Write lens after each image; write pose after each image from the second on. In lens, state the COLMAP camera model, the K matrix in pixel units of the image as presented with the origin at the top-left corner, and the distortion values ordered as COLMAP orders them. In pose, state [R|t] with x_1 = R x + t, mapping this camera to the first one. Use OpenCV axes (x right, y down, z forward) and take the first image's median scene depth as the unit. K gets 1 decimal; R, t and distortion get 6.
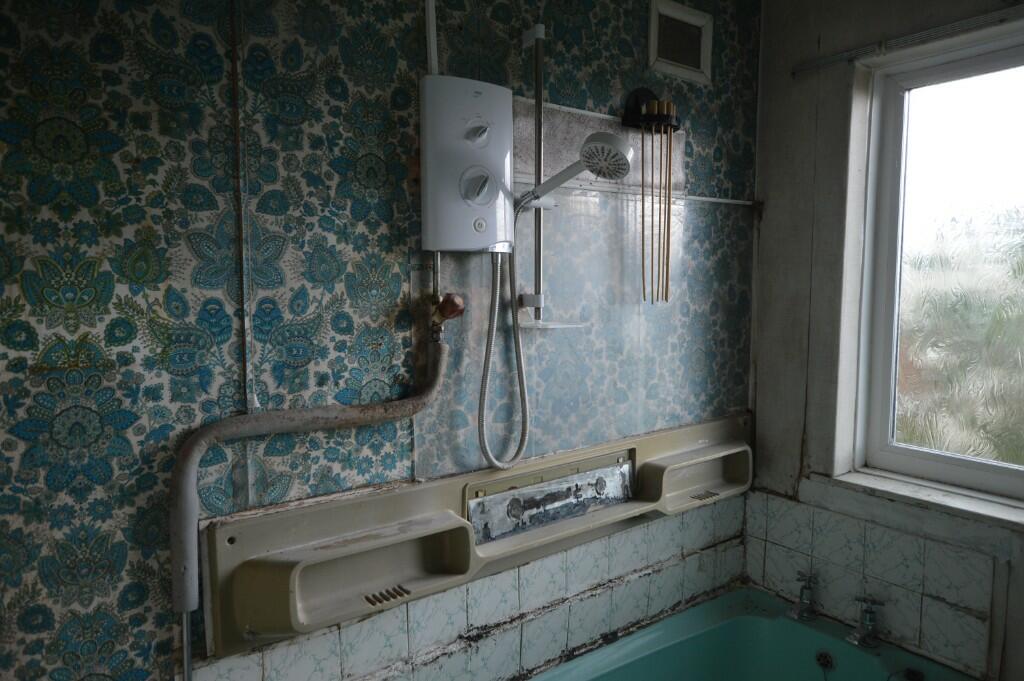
lens RADIAL K [[690.5, 0, 507.6], [0, 690.5, 337.4], [0, 0, 1]] dist [-0.005296, 0.010205]
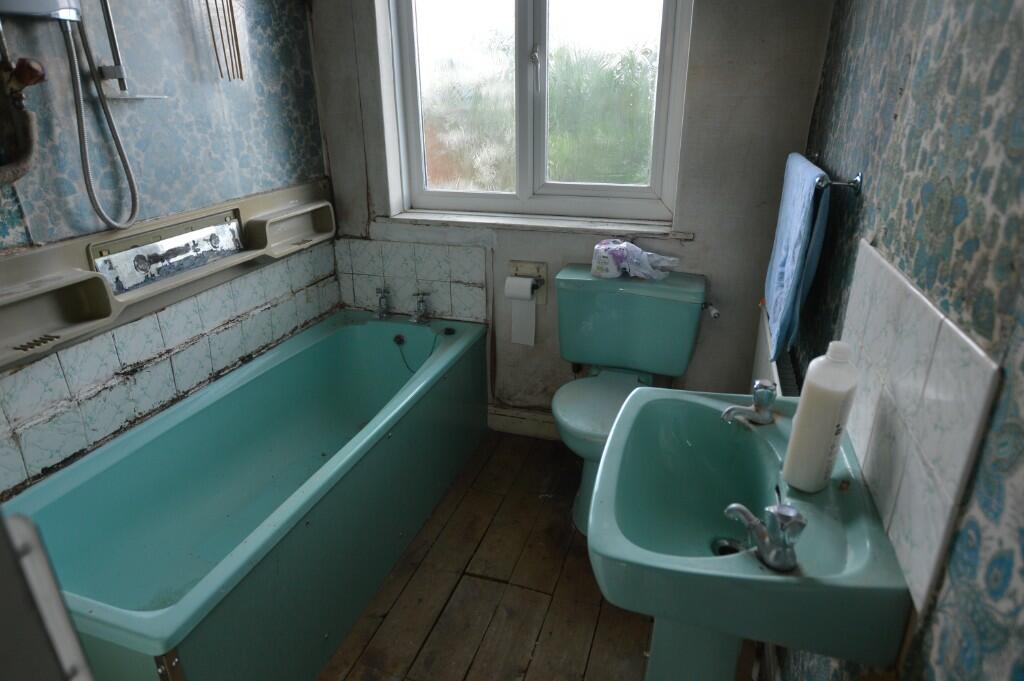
lens RADIAL K [[610.4, 0, 510.3], [0, 610.4, 345.5], [0, 0, 1]] dist [-0.007408, -0.003013]
pose [[0.815643, -0.224801, 0.533096, -0.055062], [0.059592, 0.949168, 0.309079, 0.088385], [-0.575478, -0.220330, 0.787578, -0.192299]]
